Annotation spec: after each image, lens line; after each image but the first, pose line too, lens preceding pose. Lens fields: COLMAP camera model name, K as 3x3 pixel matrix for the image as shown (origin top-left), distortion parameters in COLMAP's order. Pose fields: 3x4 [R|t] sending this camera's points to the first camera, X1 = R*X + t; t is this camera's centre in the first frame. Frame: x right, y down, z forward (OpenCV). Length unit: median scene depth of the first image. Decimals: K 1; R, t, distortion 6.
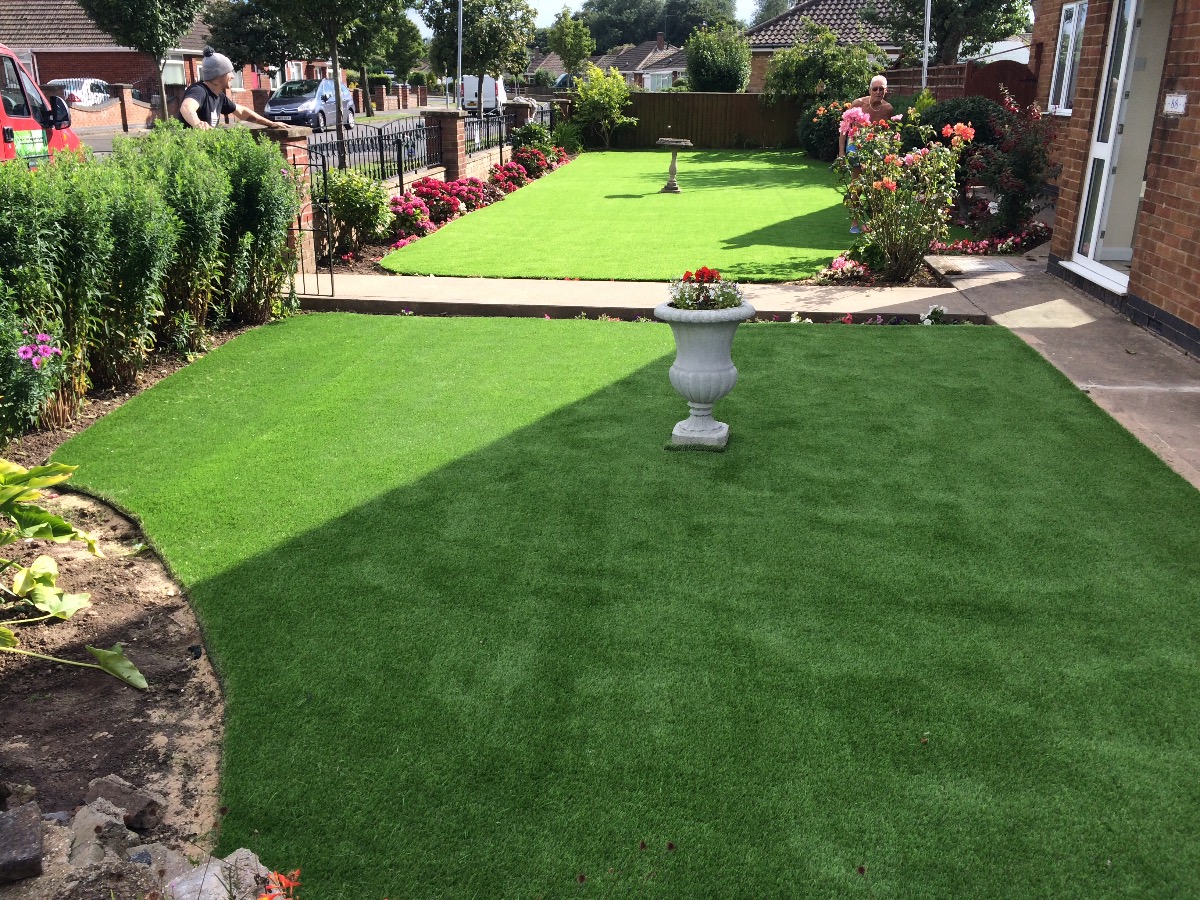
lens RADIAL K [[1019.3, 0, 600.0], [0, 1019.3, 450.0], [0, 0, 1]] dist [0.092138, -0.138731]
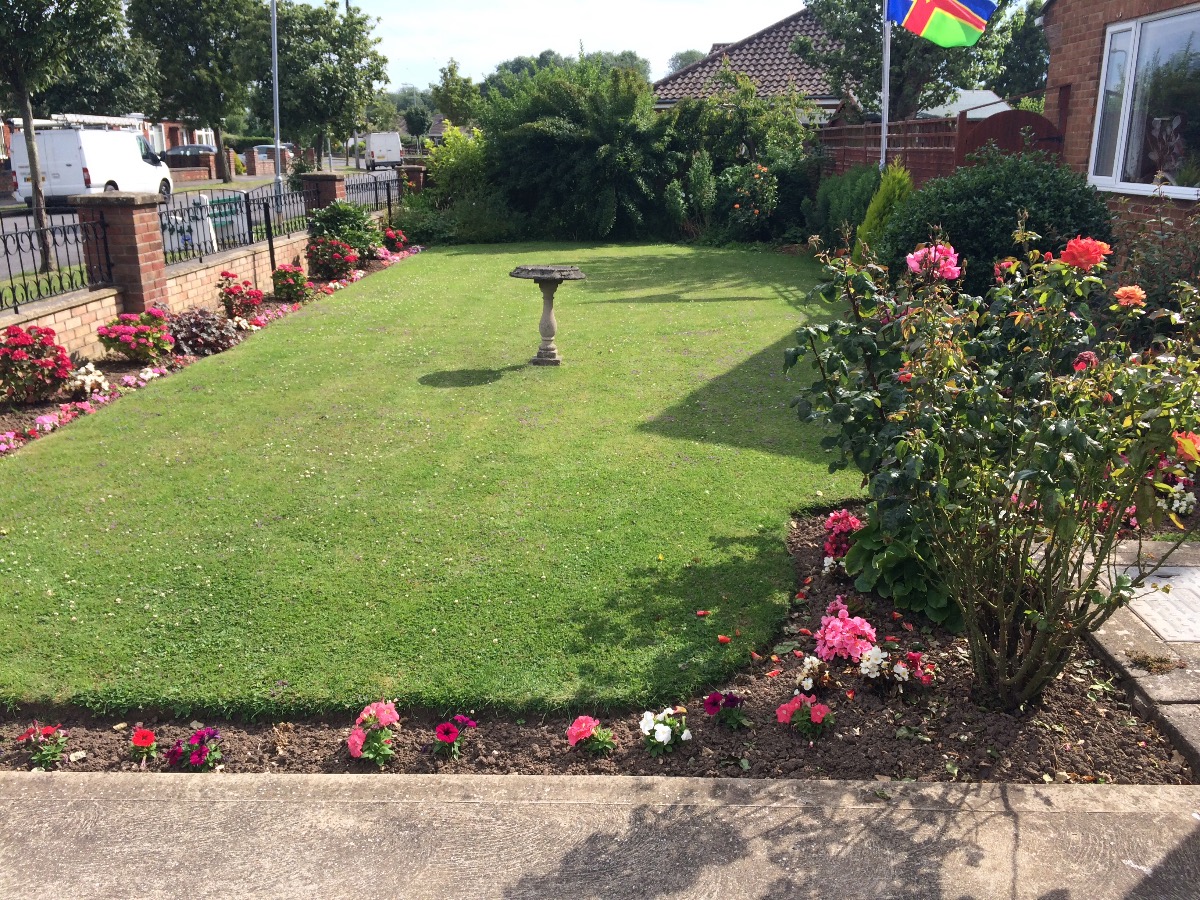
lens RADIAL K [[1017.0, 0, 583.3], [0, 1017.0, 422.1], [0, 0, 1]] dist [0.090375, -0.124873]
pose [[0.998341, -0.022511, 0.052999, 0.051748], [0.026477, 0.996805, -0.075360, -0.094615], [-0.051133, 0.076638, 0.995747, 0.260097]]
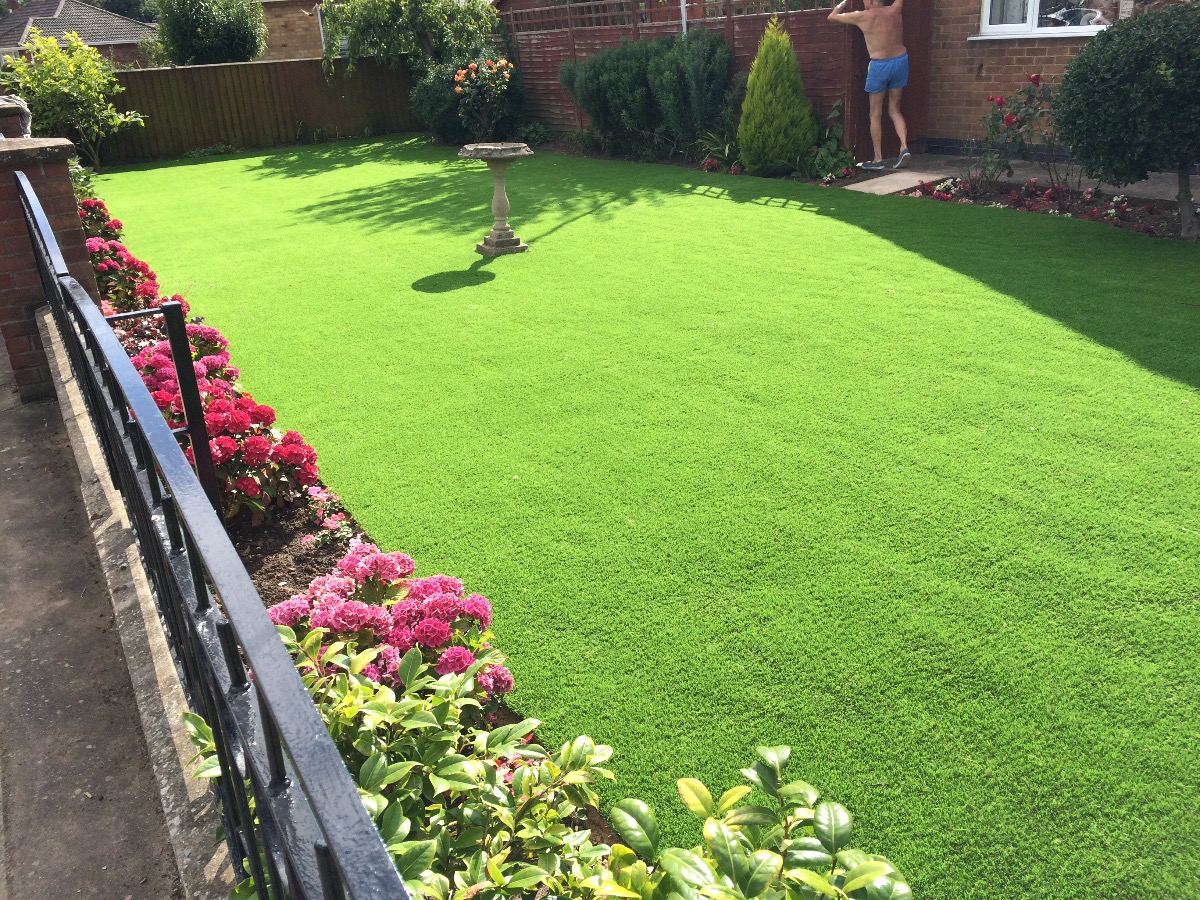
lens RADIAL K [[1019.3, 0, 600.0], [0, 1019.3, 450.0], [0, 0, 1]] dist [0.092138, -0.138731]
pose [[0.806556, -0.277563, 0.521945, -0.129557], [0.263551, 0.959152, 0.102800, -0.141887], [-0.529158, 0.054646, 0.846762, 0.402665]]
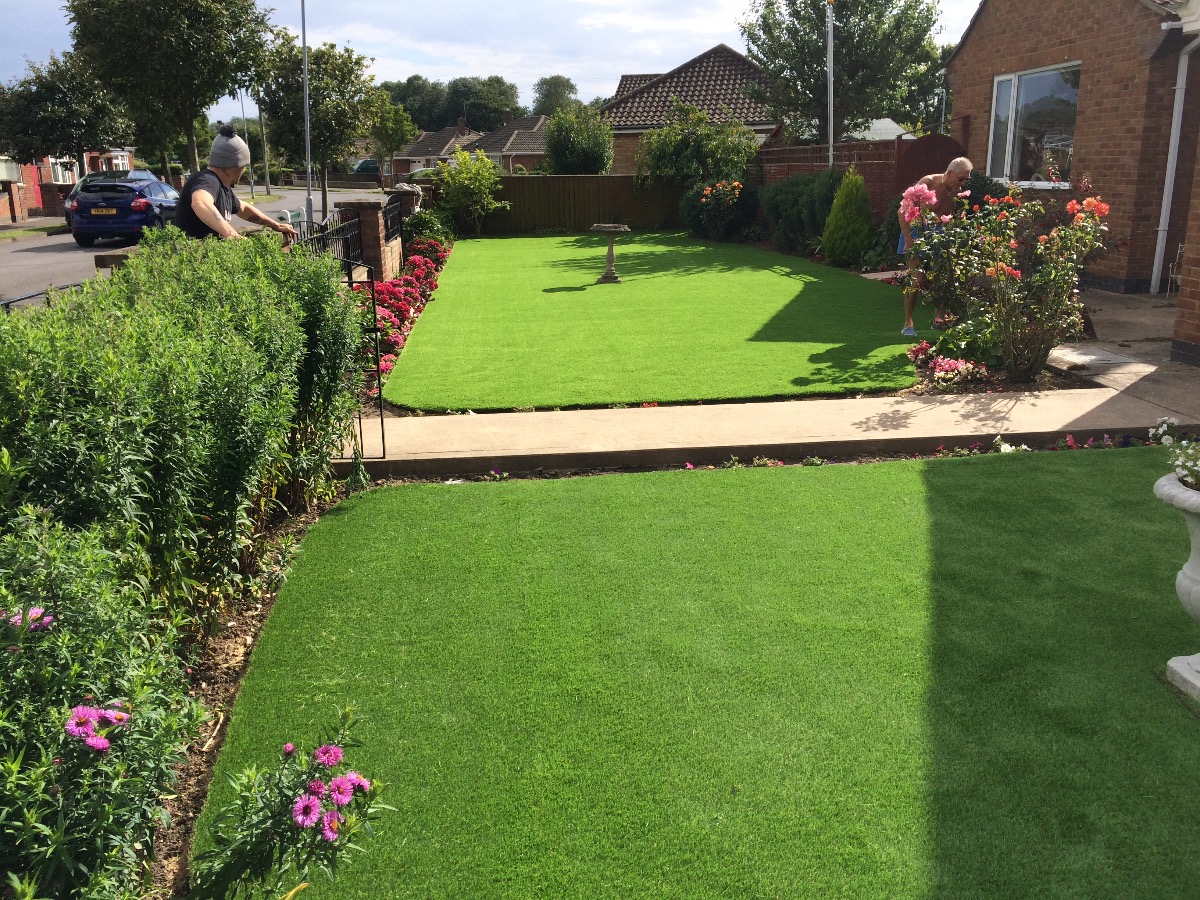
lens RADIAL K [[1019.3, 0, 600.0], [0, 1019.3, 450.0], [0, 0, 1]] dist [0.092138, -0.138731]
pose [[0.978609, -0.075544, 0.191359, -0.088058], [0.089412, 0.993878, -0.064895, -0.033798], [-0.185285, 0.080617, 0.979372, 0.095323]]
